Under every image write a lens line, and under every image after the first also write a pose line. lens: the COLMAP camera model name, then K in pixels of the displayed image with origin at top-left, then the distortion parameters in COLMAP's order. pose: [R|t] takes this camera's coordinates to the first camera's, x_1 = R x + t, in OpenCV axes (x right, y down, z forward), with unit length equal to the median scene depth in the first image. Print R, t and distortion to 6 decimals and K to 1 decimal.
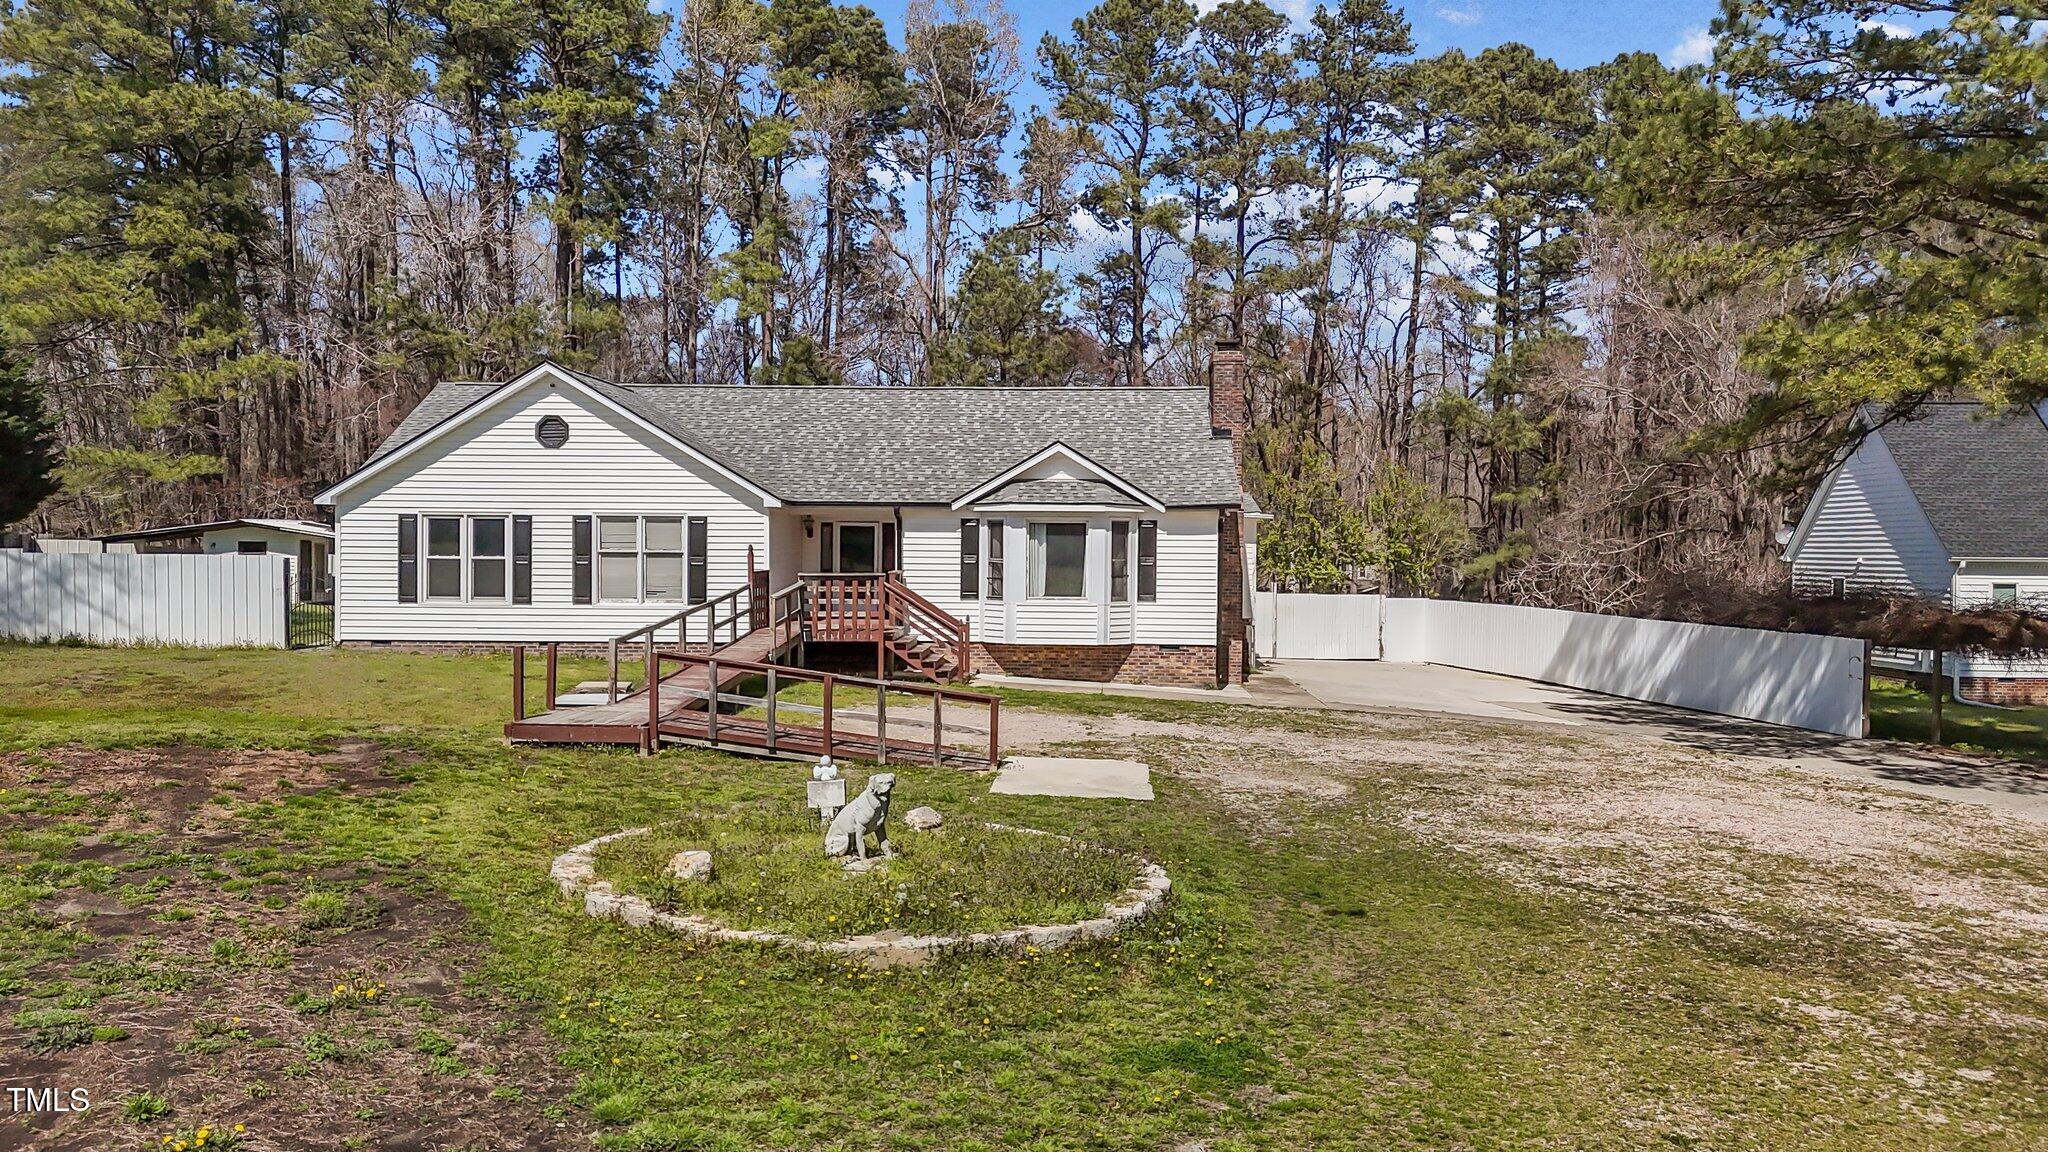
lens RADIAL K [[1526.5, 0, 1024.0], [0, 1526.5, 576.0], [0, 0, 1]] dist [0.073203, -0.142199]
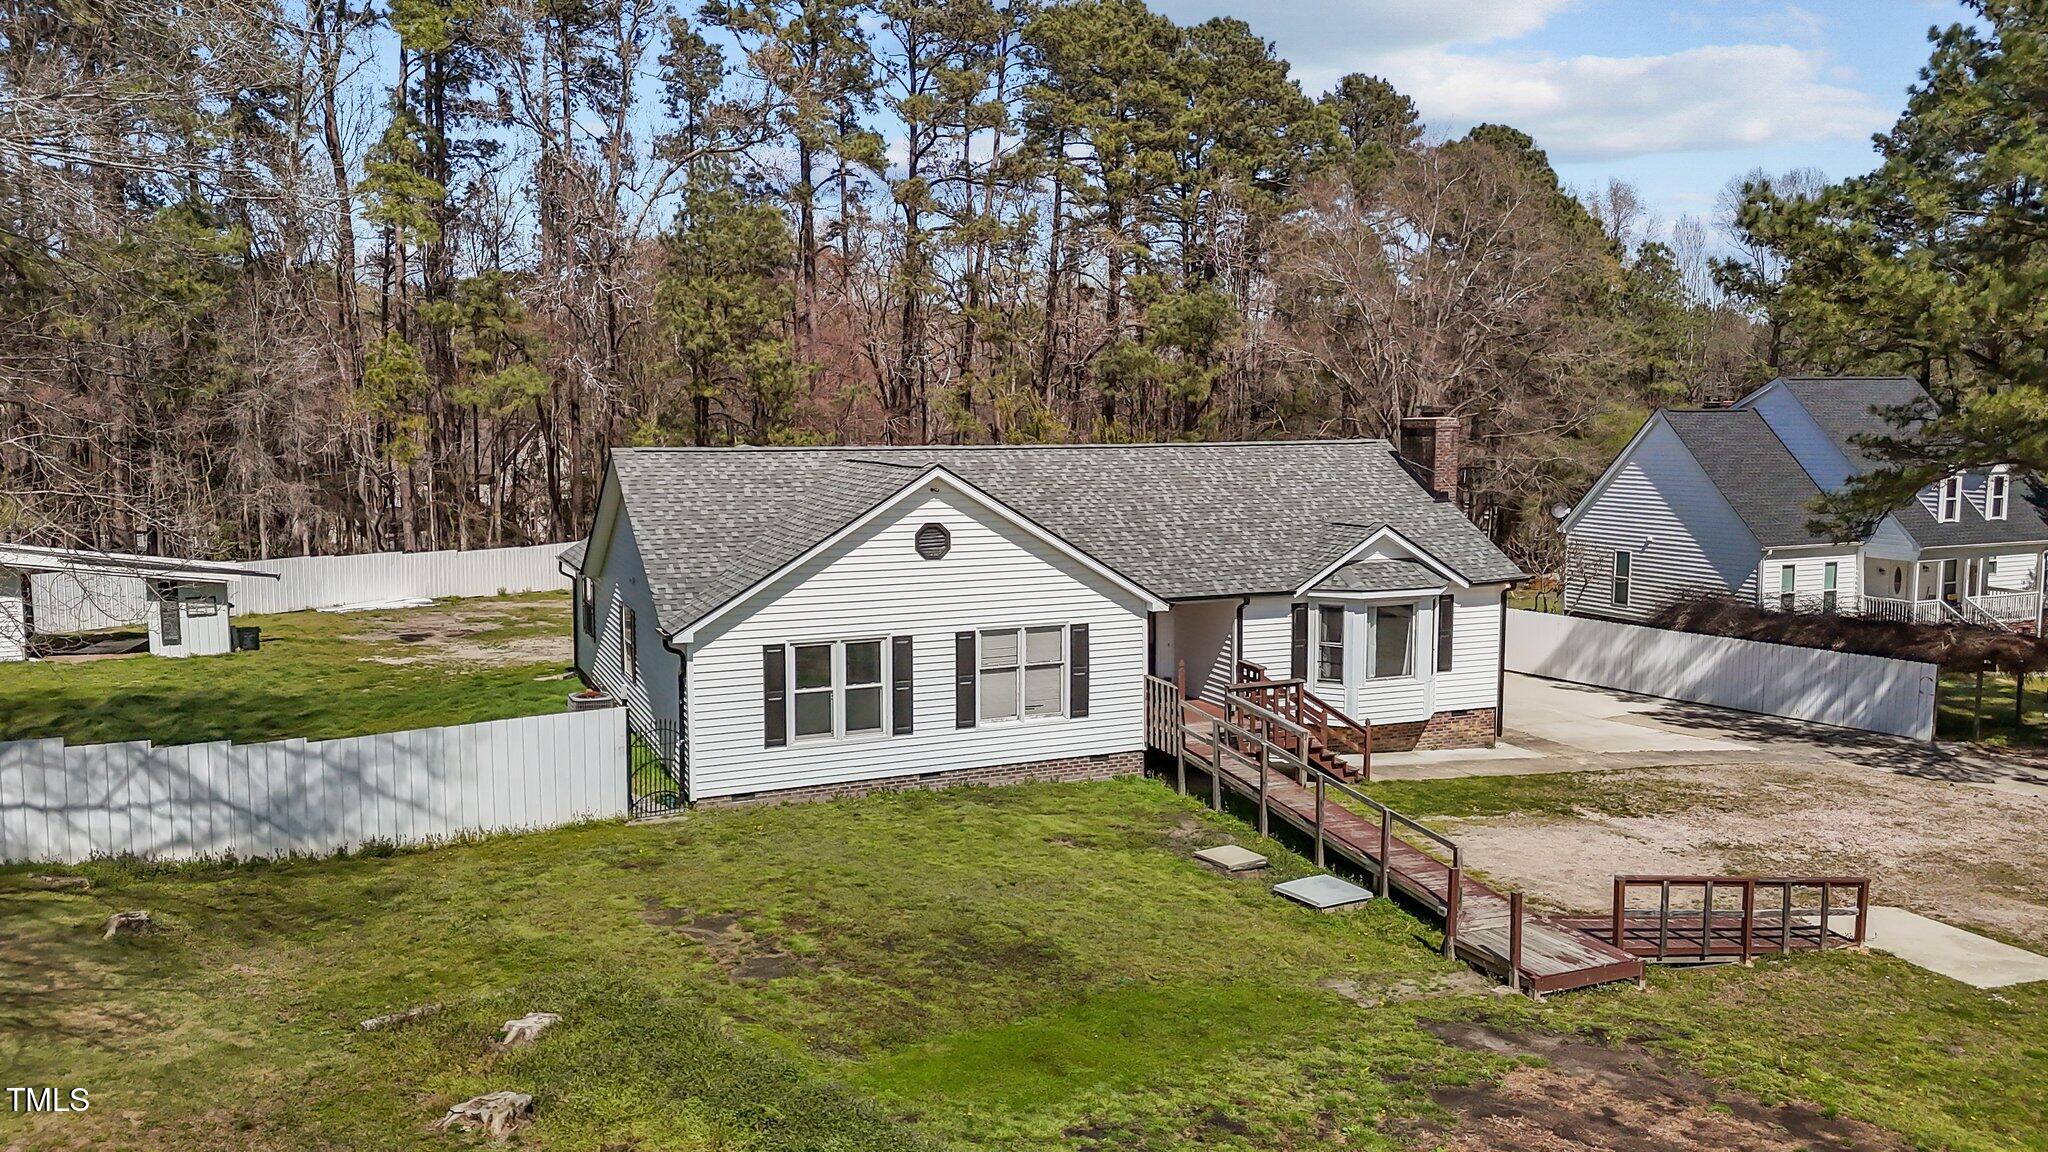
lens RADIAL K [[1526.5, 0, 1024.0], [0, 1526.5, 576.0], [0, 0, 1]] dist [0.073203, -0.142199]
pose [[0.893559, -0.057775, 0.445213, -0.654618], [0.017235, 0.995368, 0.094577, -0.156443], [-0.448616, -0.076837, 0.890416, 0.184591]]
